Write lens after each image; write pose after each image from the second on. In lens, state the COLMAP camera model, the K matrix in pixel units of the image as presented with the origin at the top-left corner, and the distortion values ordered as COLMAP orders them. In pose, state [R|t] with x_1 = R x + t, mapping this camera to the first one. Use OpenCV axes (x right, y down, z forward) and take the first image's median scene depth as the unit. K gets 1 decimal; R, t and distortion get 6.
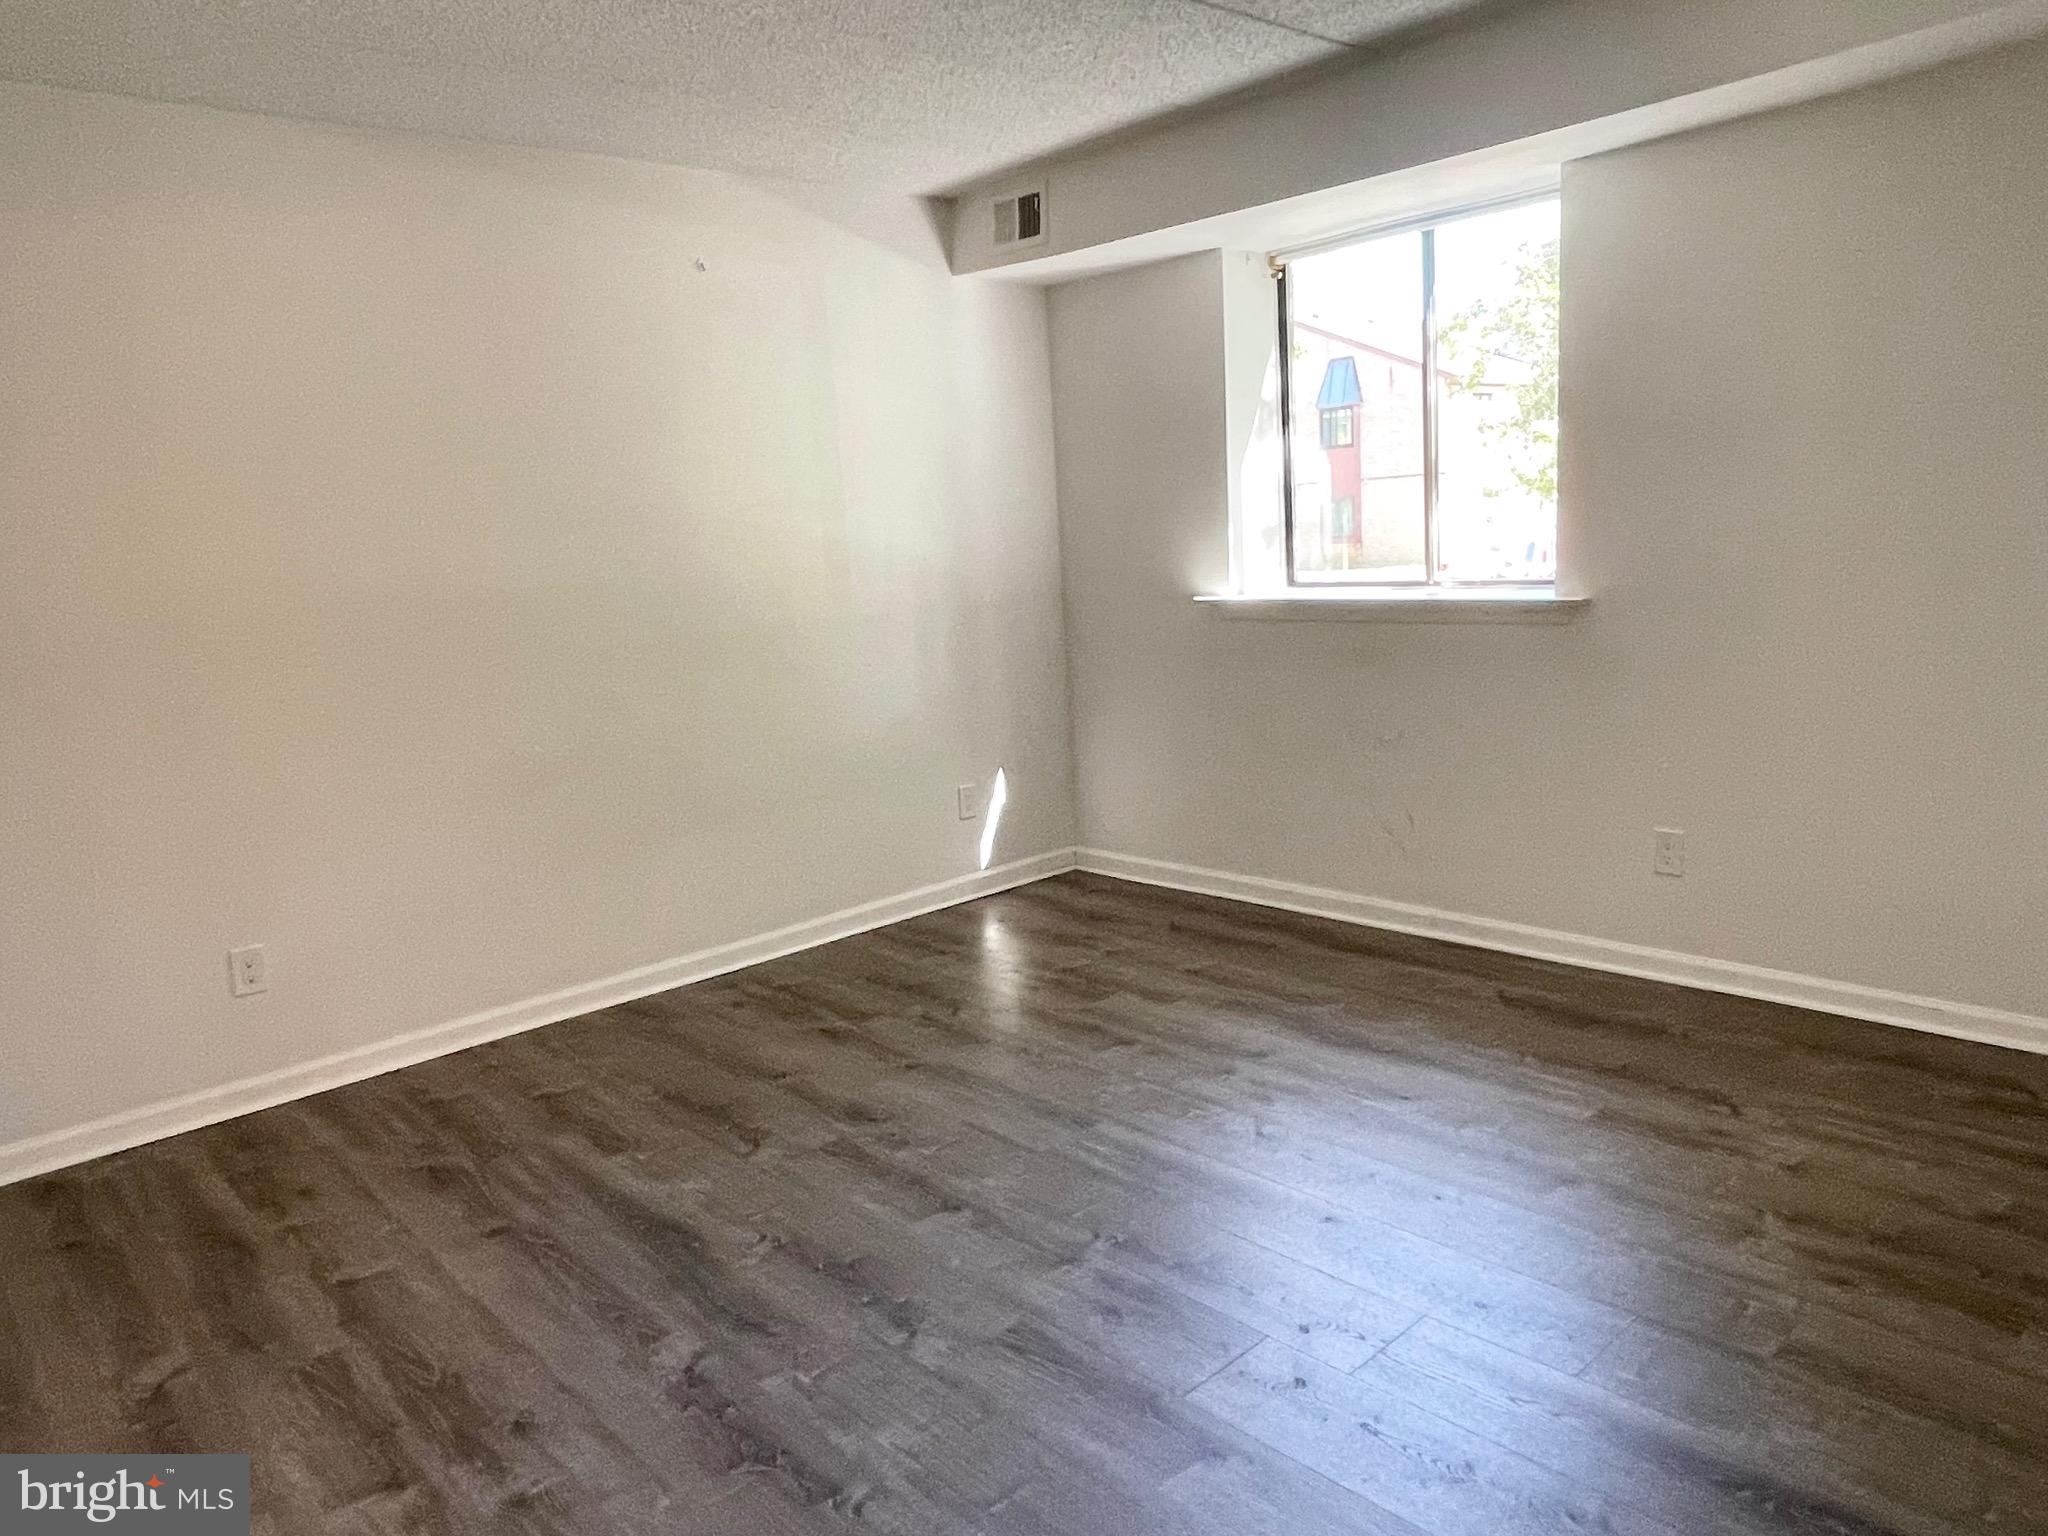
lens RADIAL K [[1347.0, 0, 1024.0], [0, 1347.0, 768.0], [0, 0, 1]] dist [0.004849, -0.034621]
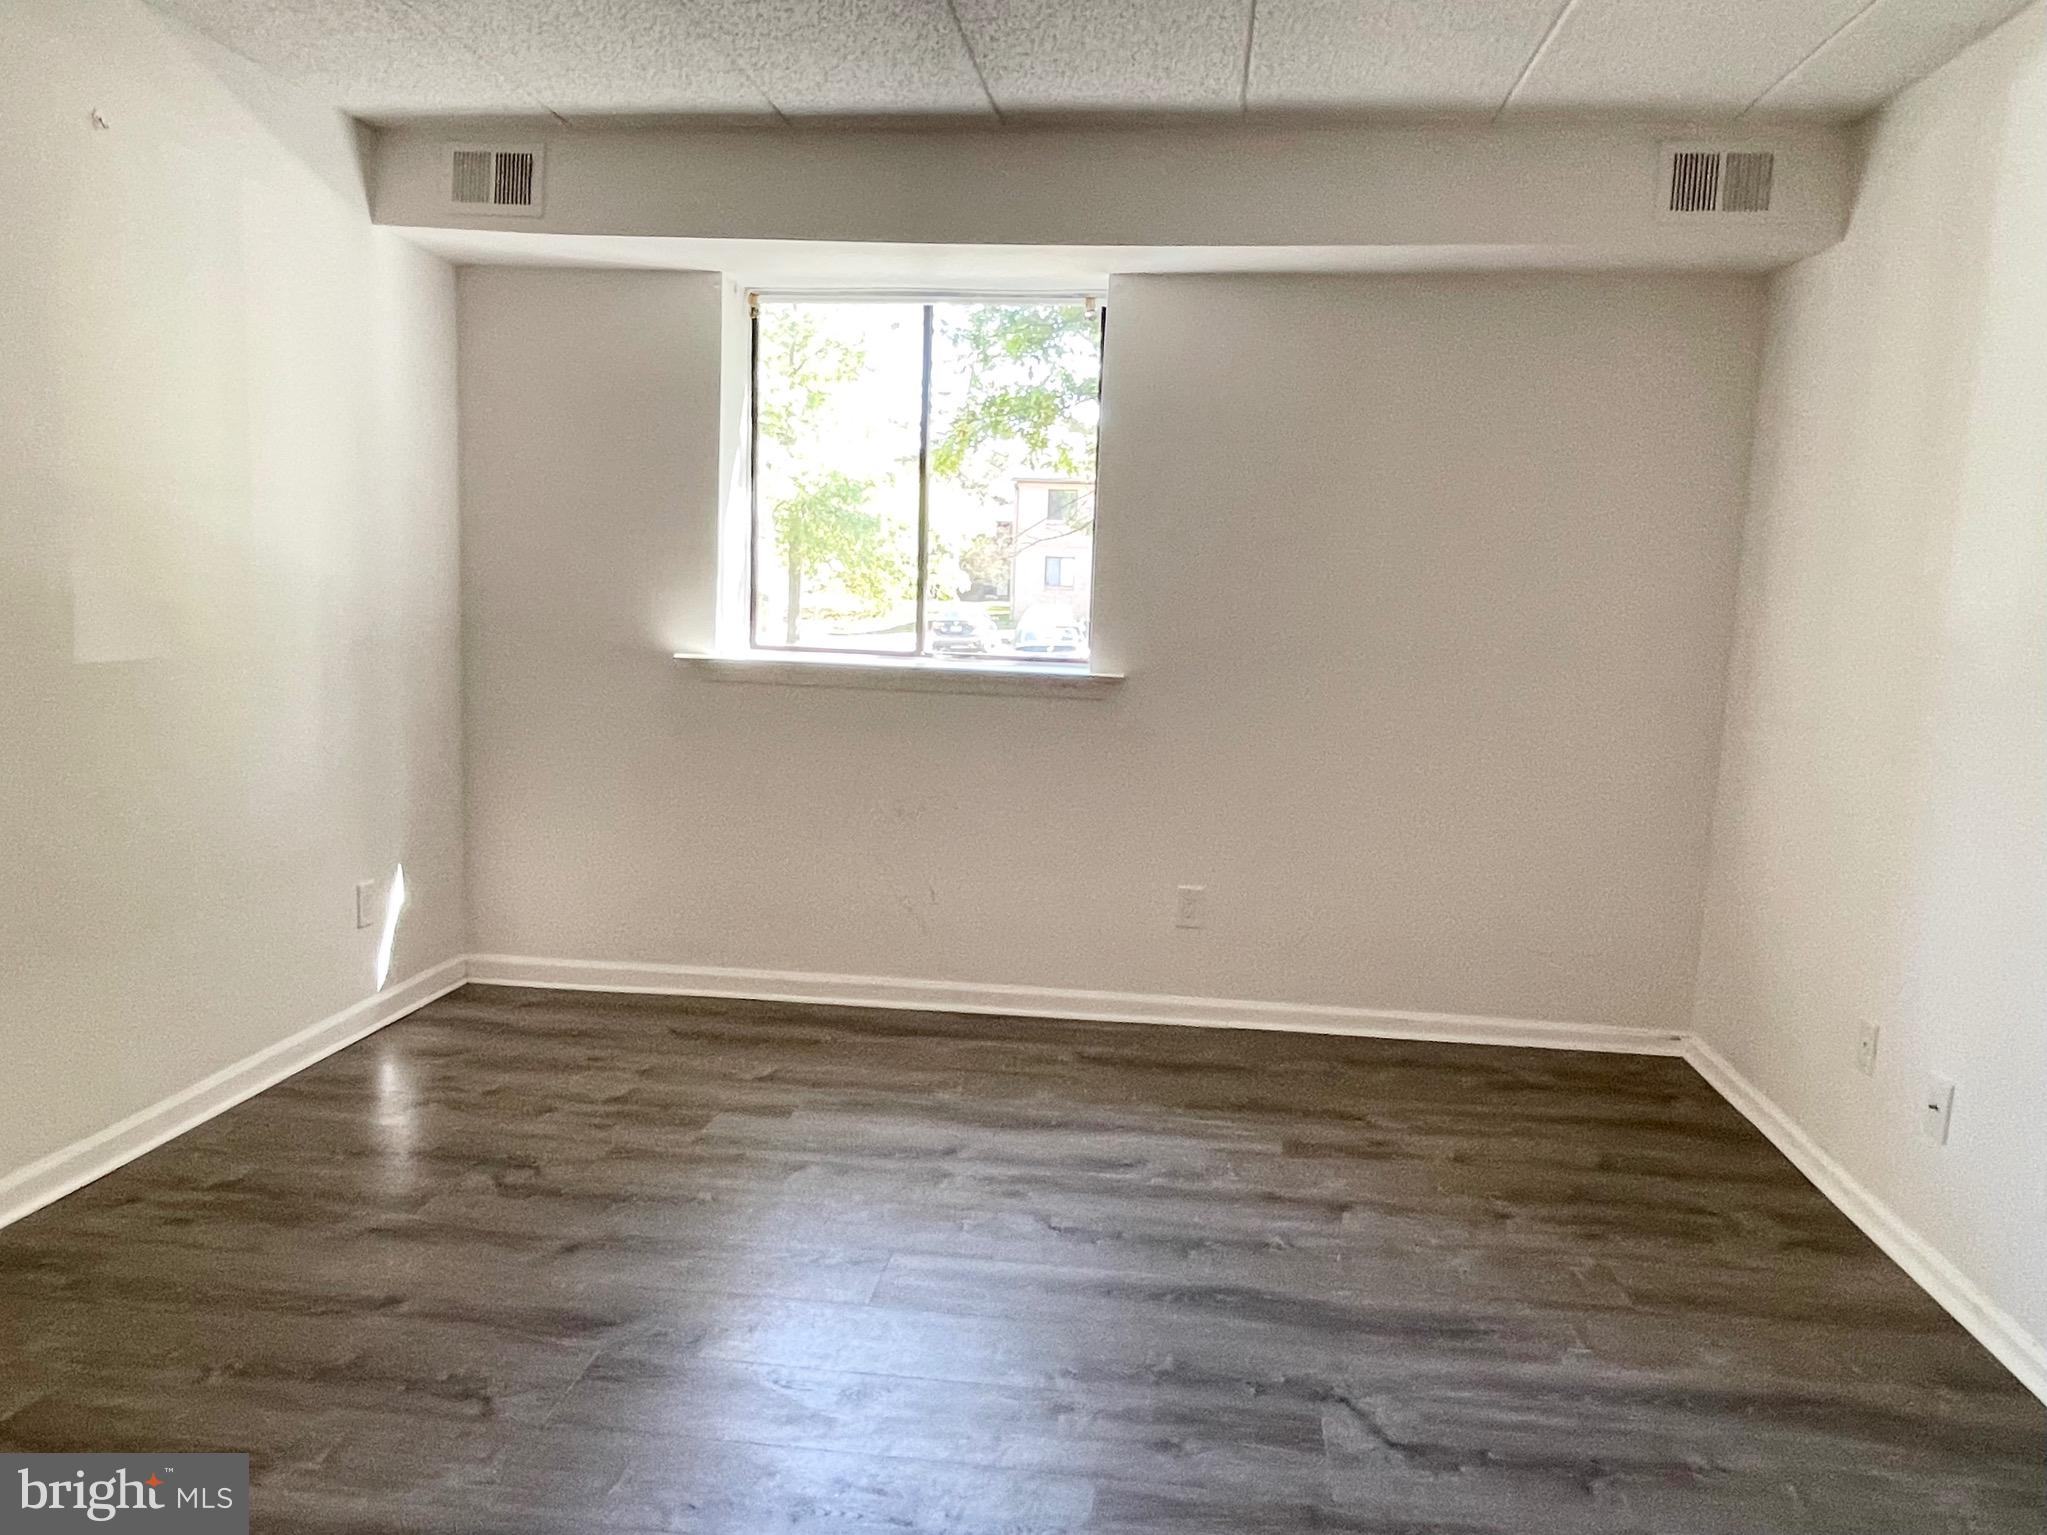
lens RADIAL K [[1394.7, 0, 1023.5], [0, 1394.7, 767.5], [0, 0, 1]] dist [0.018164, -0.046728]
pose [[0.755765, 0.008597, 0.654787, -0.325587], [0.033944, 0.998055, -0.052283, 0.002682], [-0.653963, 0.061739, 0.754003, 0.185318]]
